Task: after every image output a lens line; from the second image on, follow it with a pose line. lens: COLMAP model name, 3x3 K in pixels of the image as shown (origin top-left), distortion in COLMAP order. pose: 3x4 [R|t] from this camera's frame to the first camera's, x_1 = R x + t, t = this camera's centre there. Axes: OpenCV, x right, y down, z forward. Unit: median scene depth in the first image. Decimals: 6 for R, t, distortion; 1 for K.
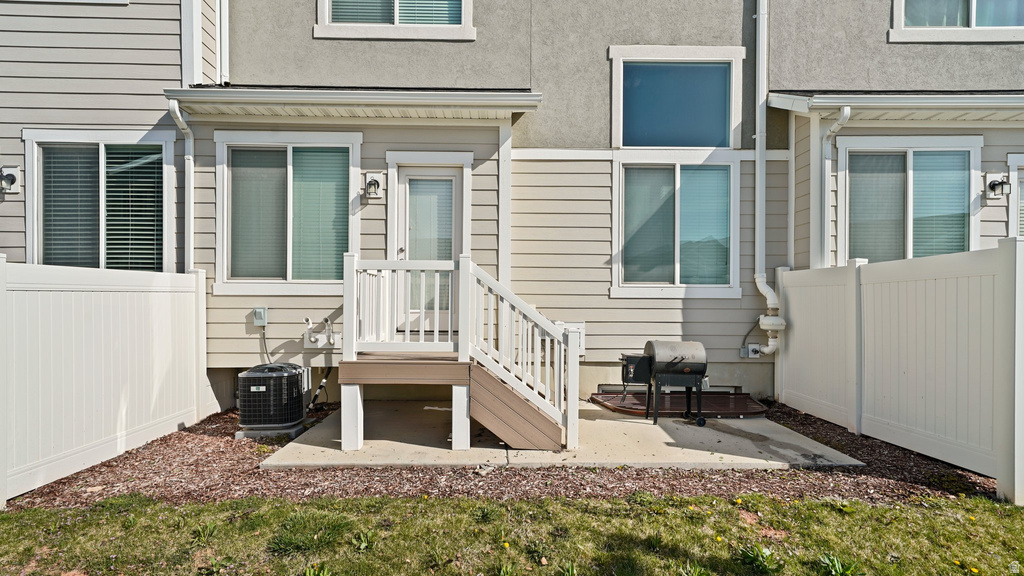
lens RADIAL K [[526.6, 0, 511.9], [0, 526.6, 295.9], [0, 0, 1]] dist [0.014150, -0.000572]
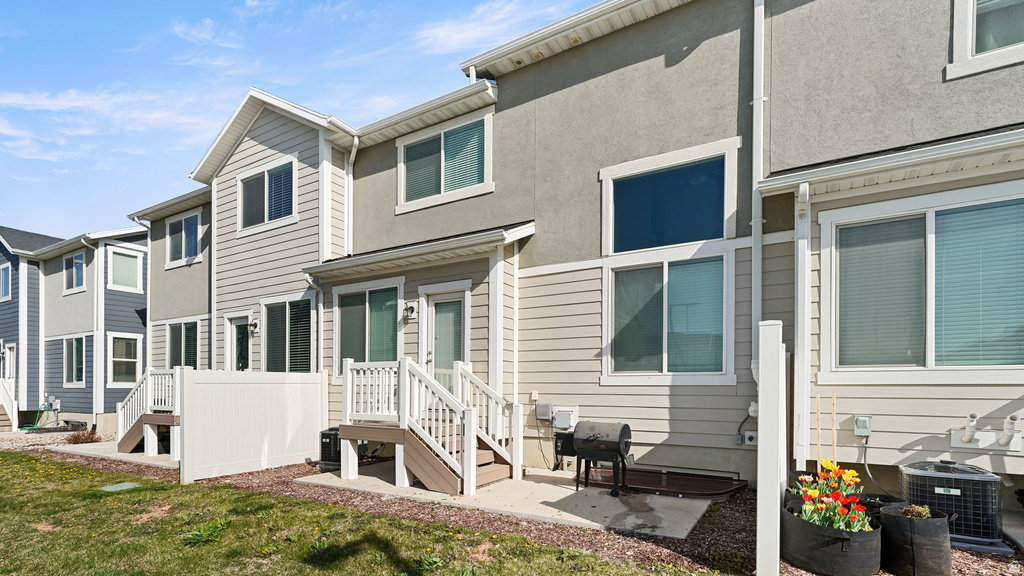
lens RADIAL K [[481.4, 0, 512.2], [0, 481.4, 383.5], [0, 0, 1]] dist [0.001860, 0.000359]
pose [[0.858169, -0.007610, -0.513311, 0.572523], [0.005723, 0.999970, -0.005255, 0.004081], [0.513335, 0.001572, 0.858187, -0.011082]]
